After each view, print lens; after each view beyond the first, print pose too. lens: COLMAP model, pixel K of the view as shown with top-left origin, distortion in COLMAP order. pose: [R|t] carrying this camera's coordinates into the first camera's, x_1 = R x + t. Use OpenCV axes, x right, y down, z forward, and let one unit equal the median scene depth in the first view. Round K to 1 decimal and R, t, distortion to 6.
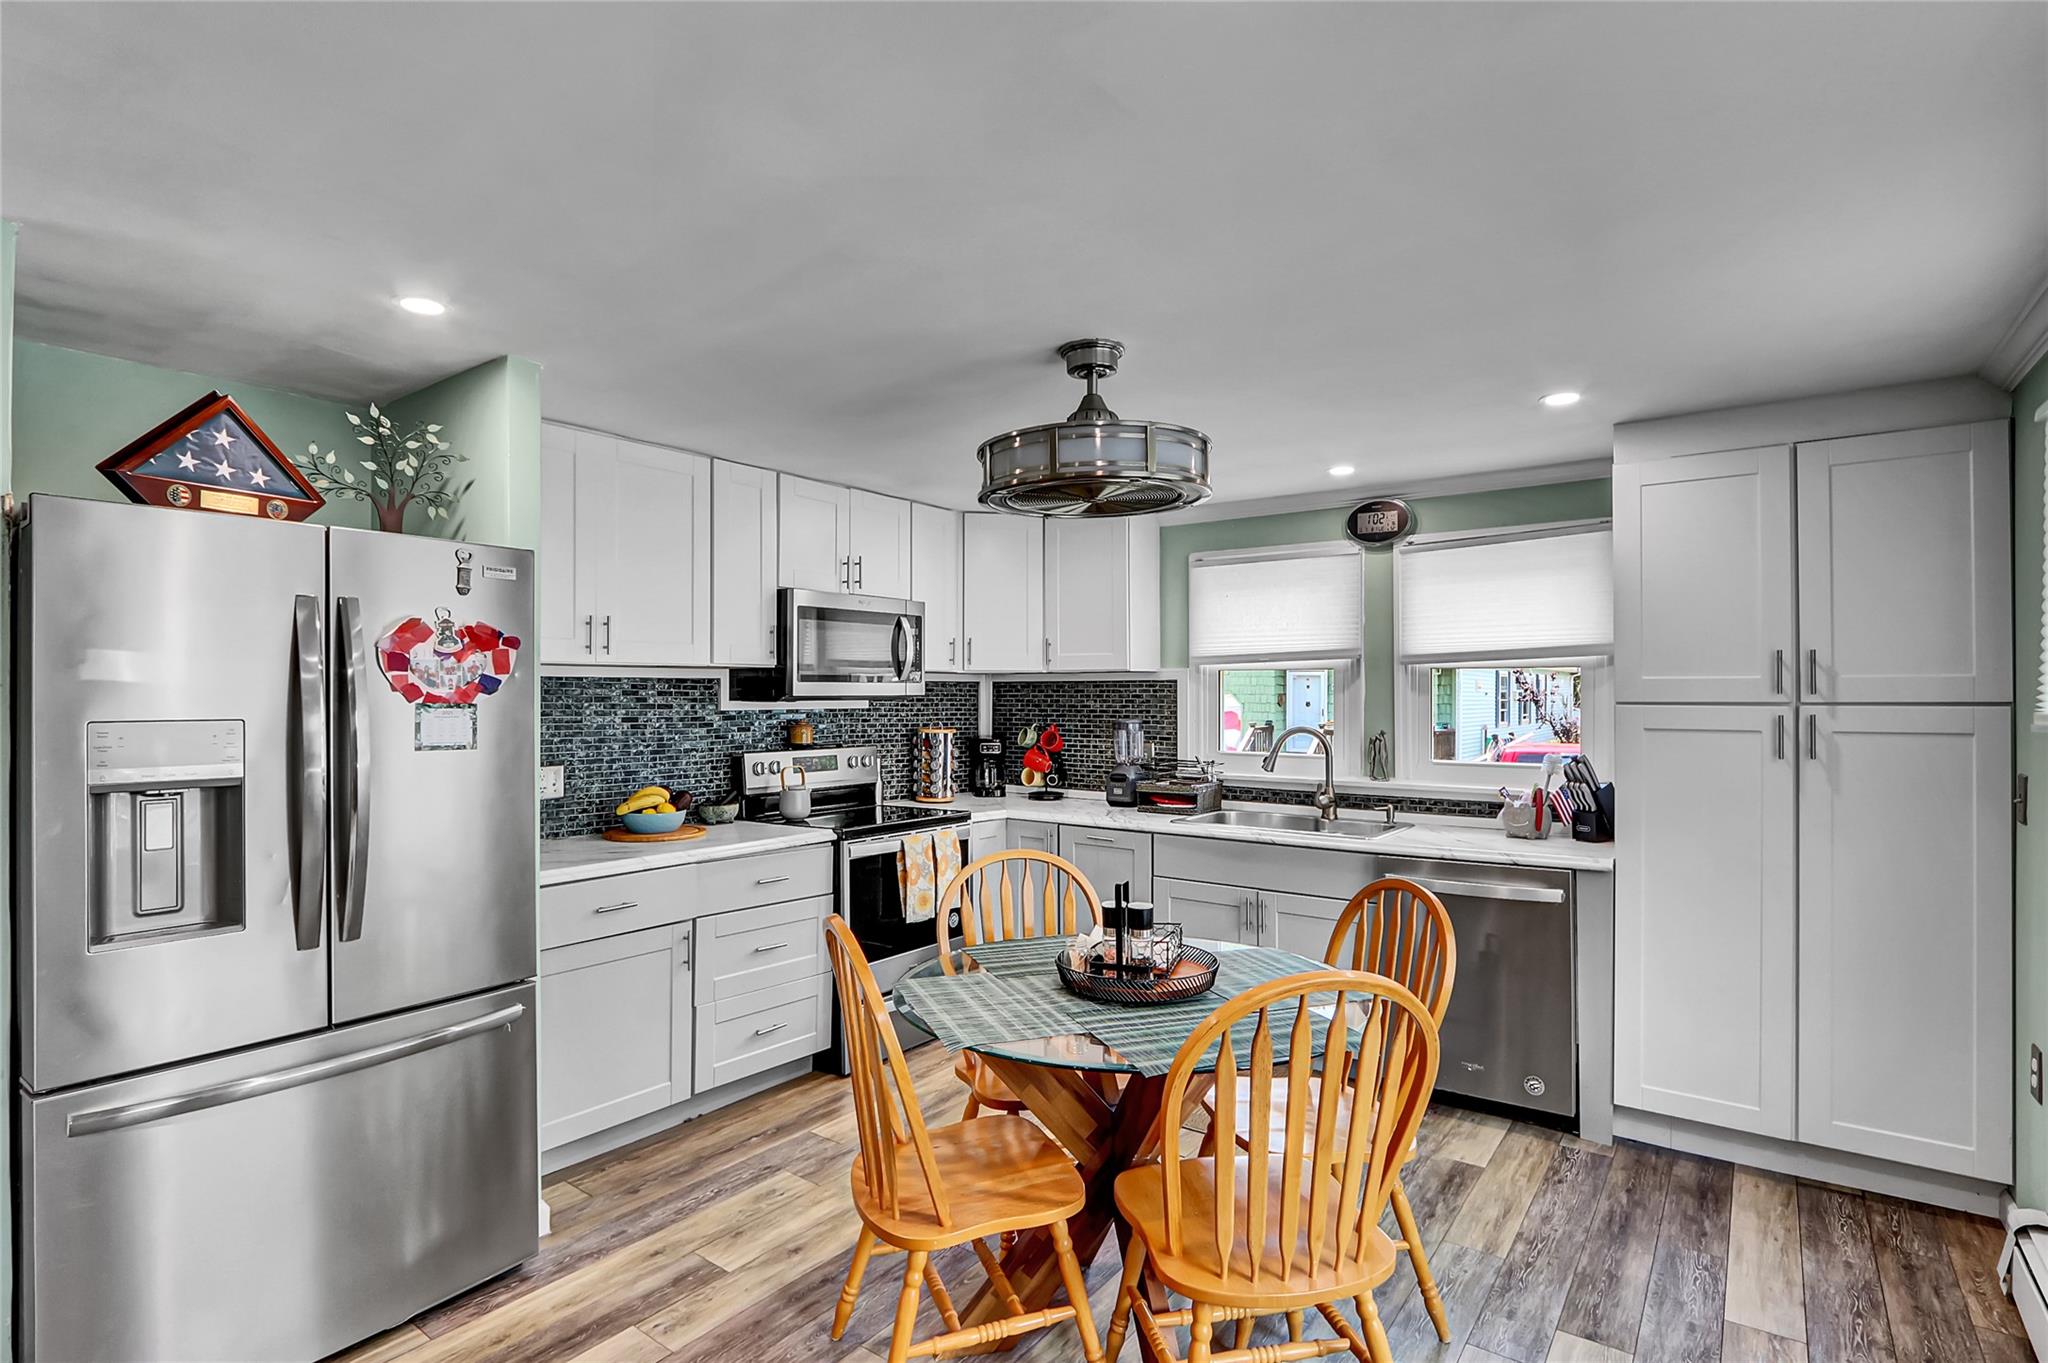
lens RADIAL K [[1008.2, 0, 1012.0], [0, 1008.2, 687.8], [0, 0, 1]] dist [-0.014124, 0.002658]
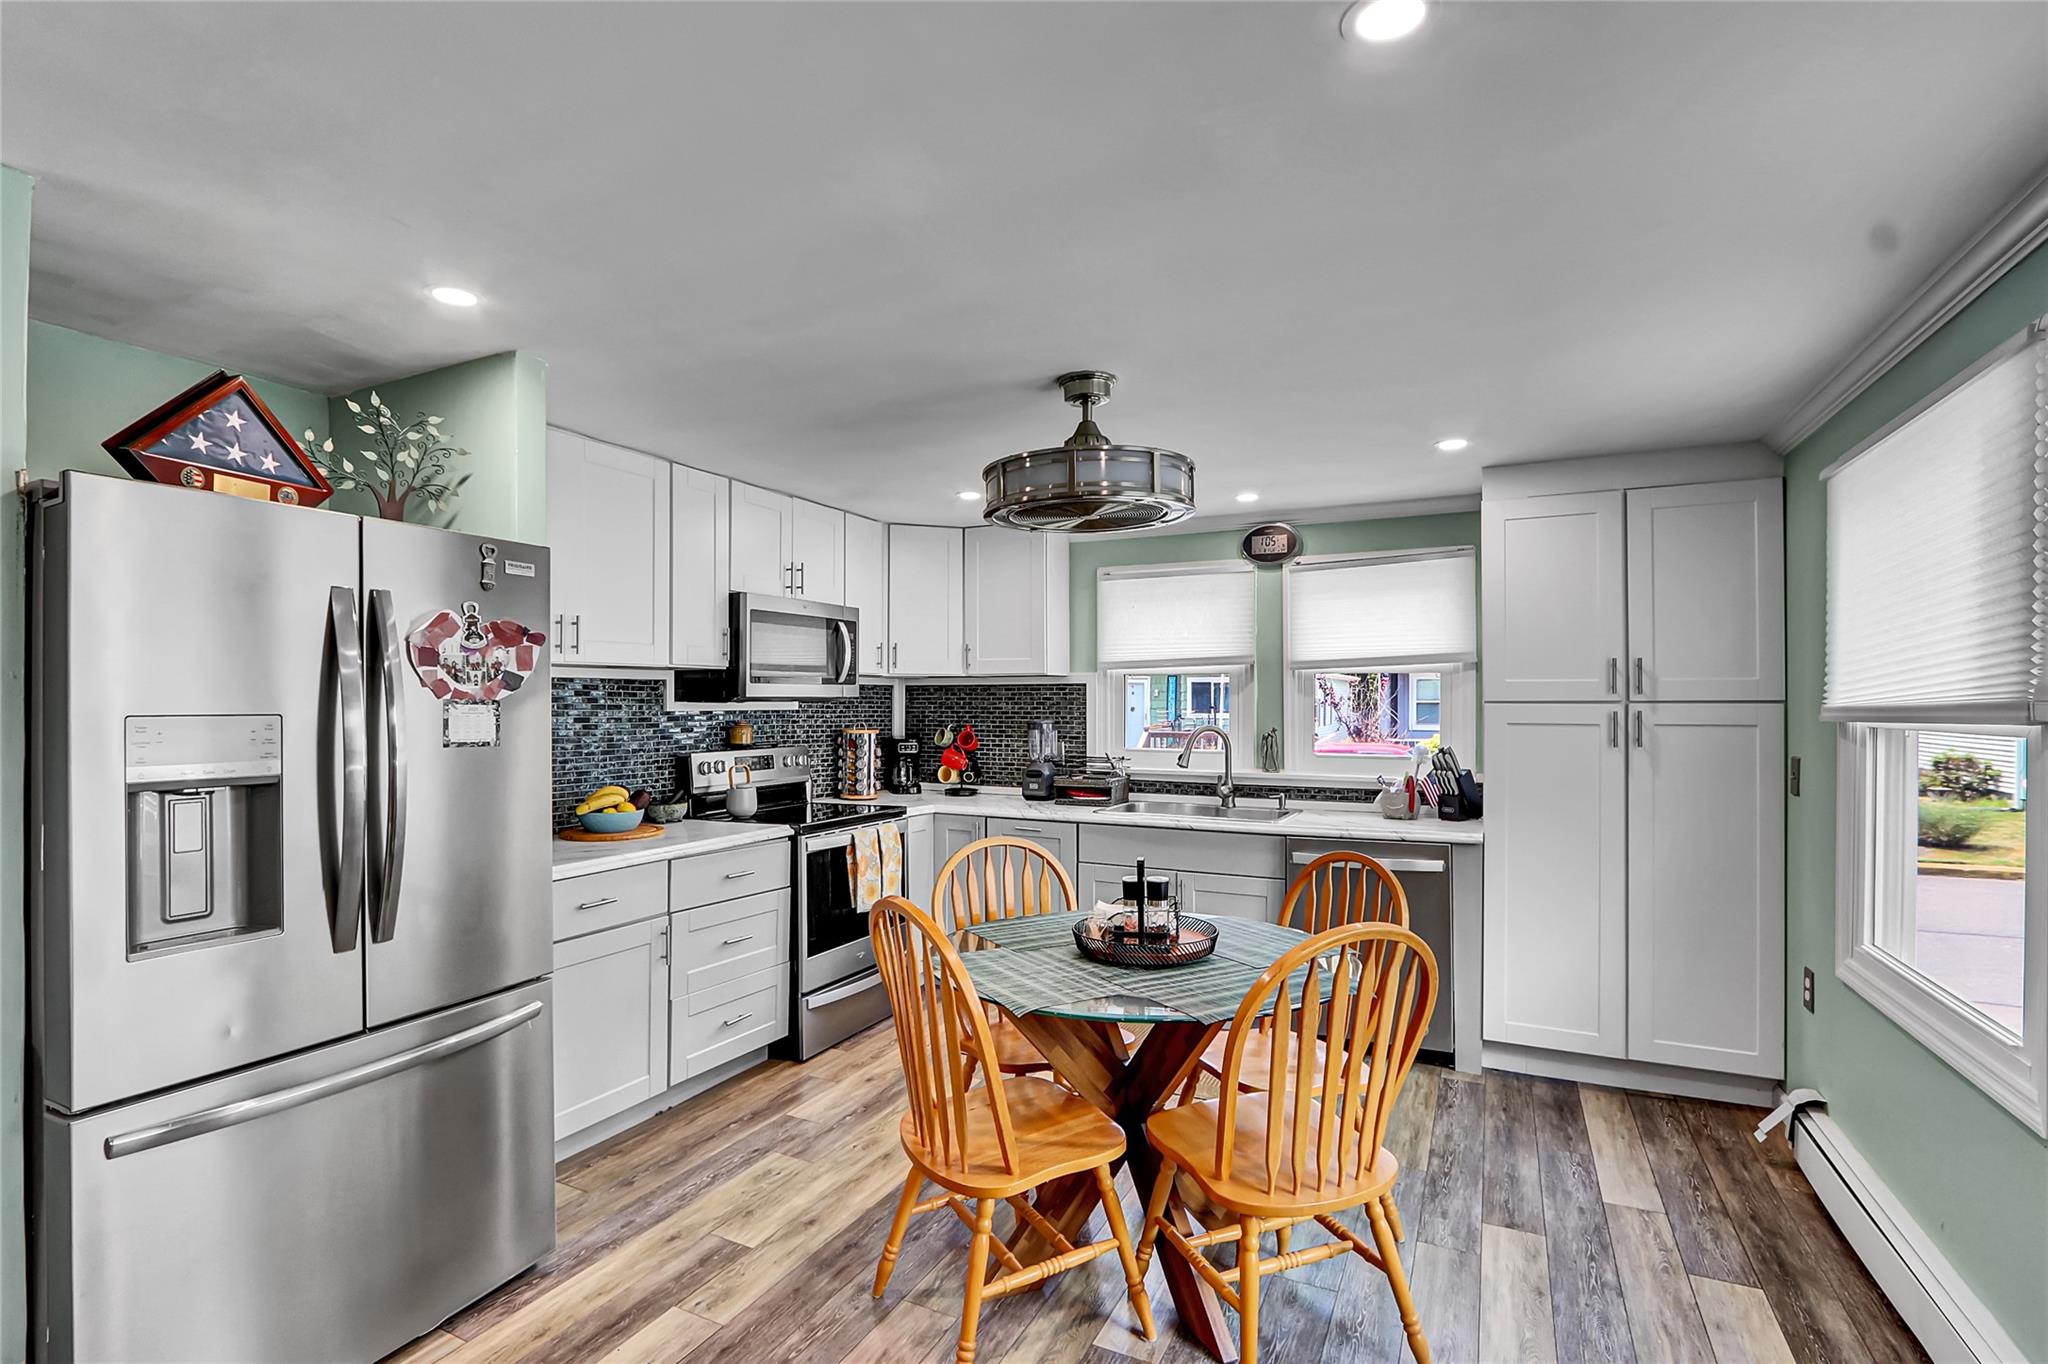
lens RADIAL K [[960.9, 0, 1014.0], [0, 960.9, 695.8], [0, 0, 1]] dist [-0.014130, 0.001885]
pose [[0.983956, 0.001091, 0.178409, -0.157096], [-0.001198, 0.999999, 0.000492, 0.008283], [-0.178408, -0.000698, 0.983956, -0.017455]]
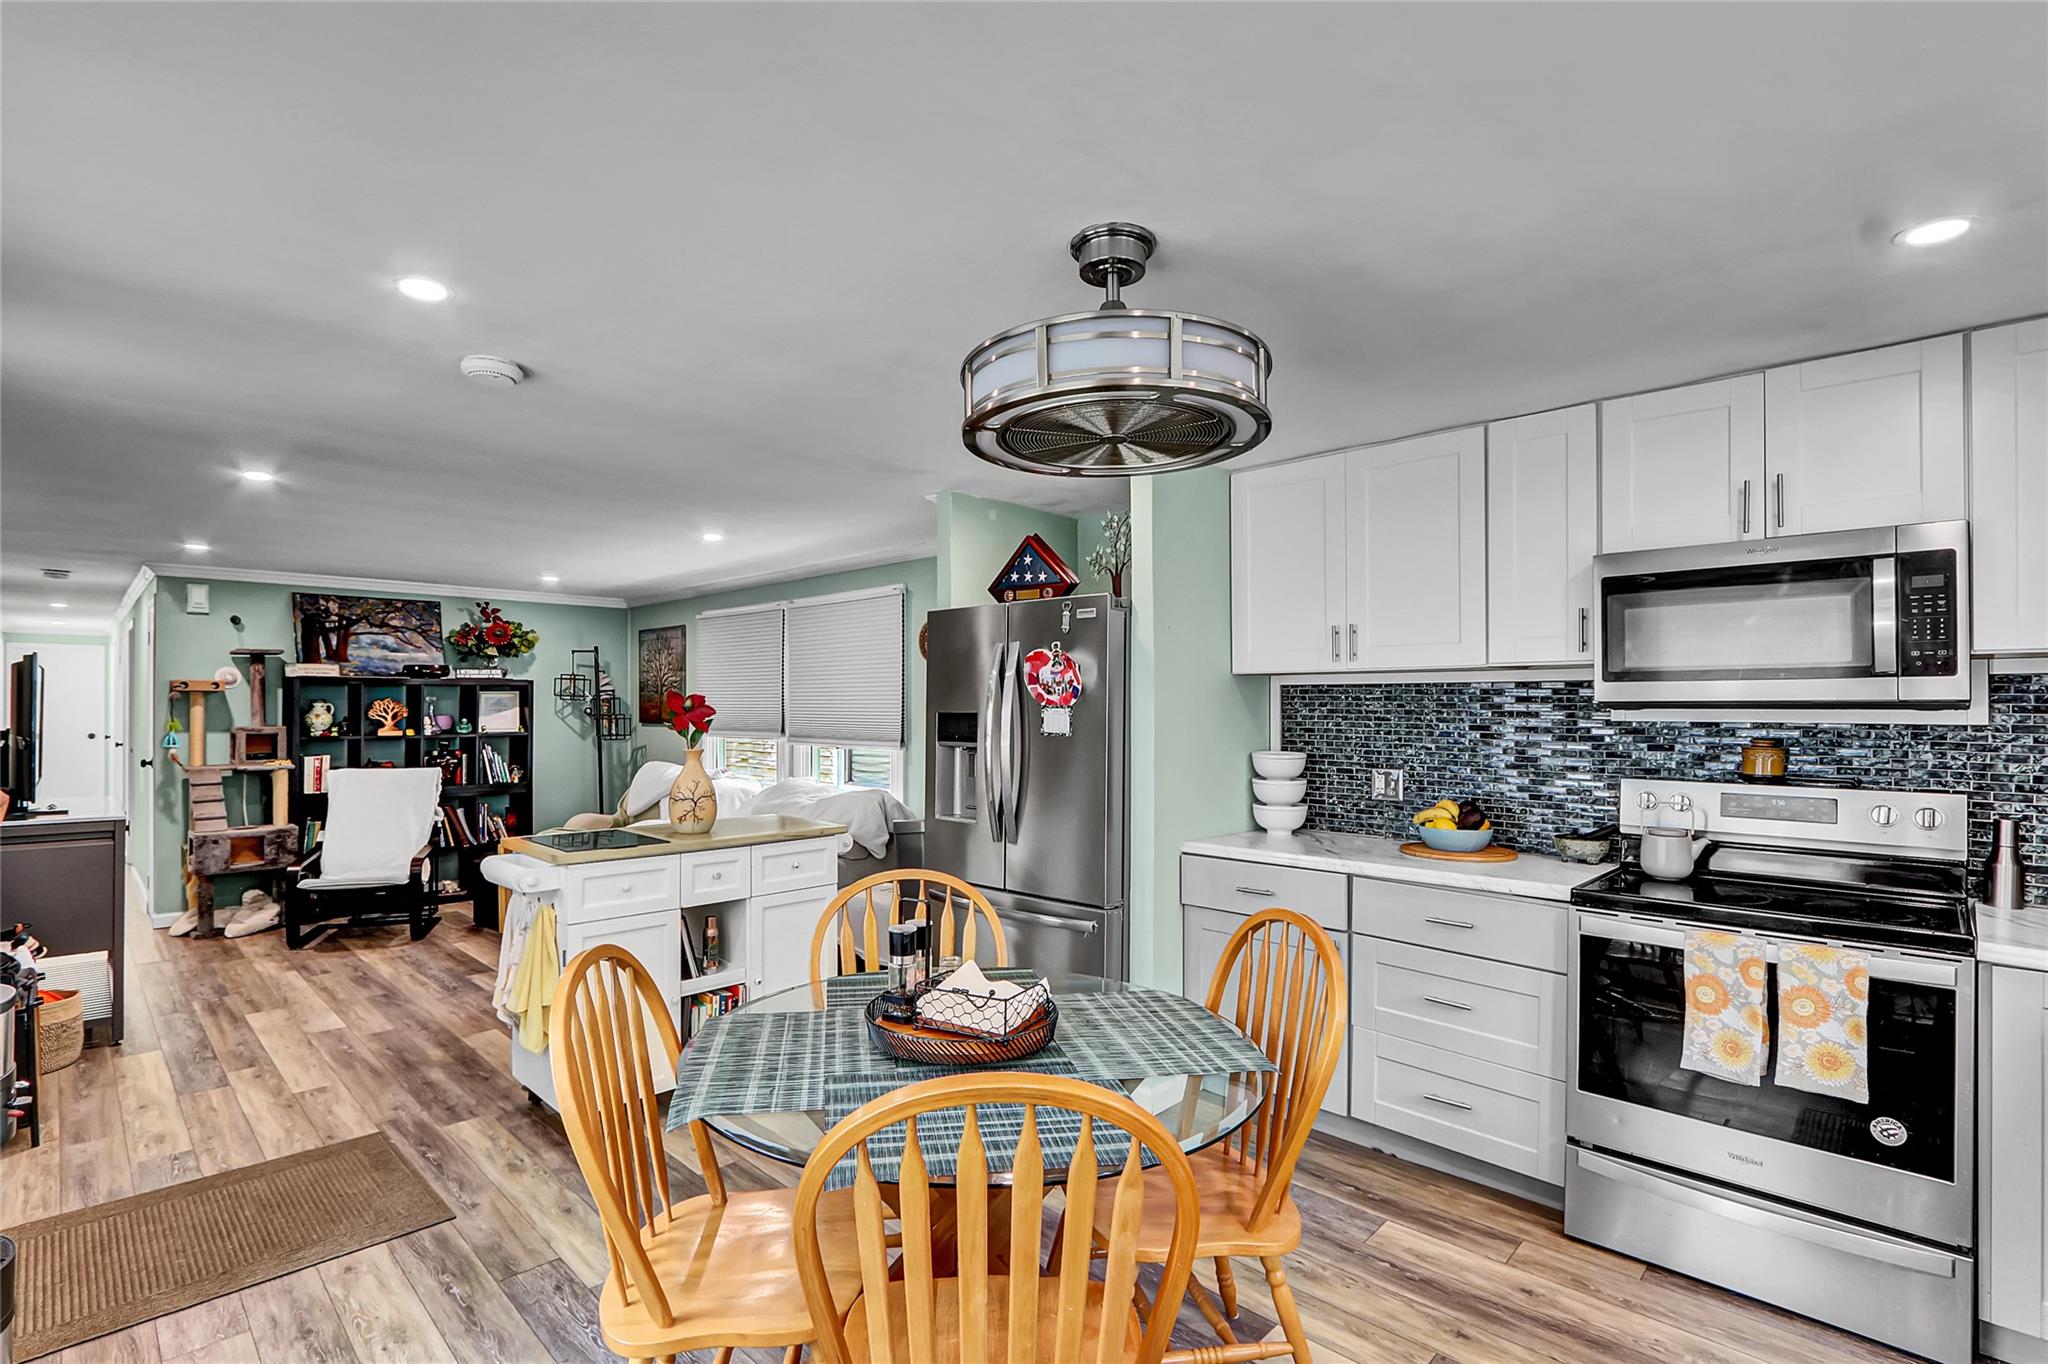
lens RADIAL K [[960.9, 0, 1005.6], [0, 960.9, 701.9], [0, 0, 1]] dist [-0.014130, 0.001885]
pose [[-0.144139, -0.005087, -0.989544, 0.682568], [0.003223, 0.999979, -0.005610, 0.014202], [0.989552, -0.003998, -0.144120, 0.864366]]
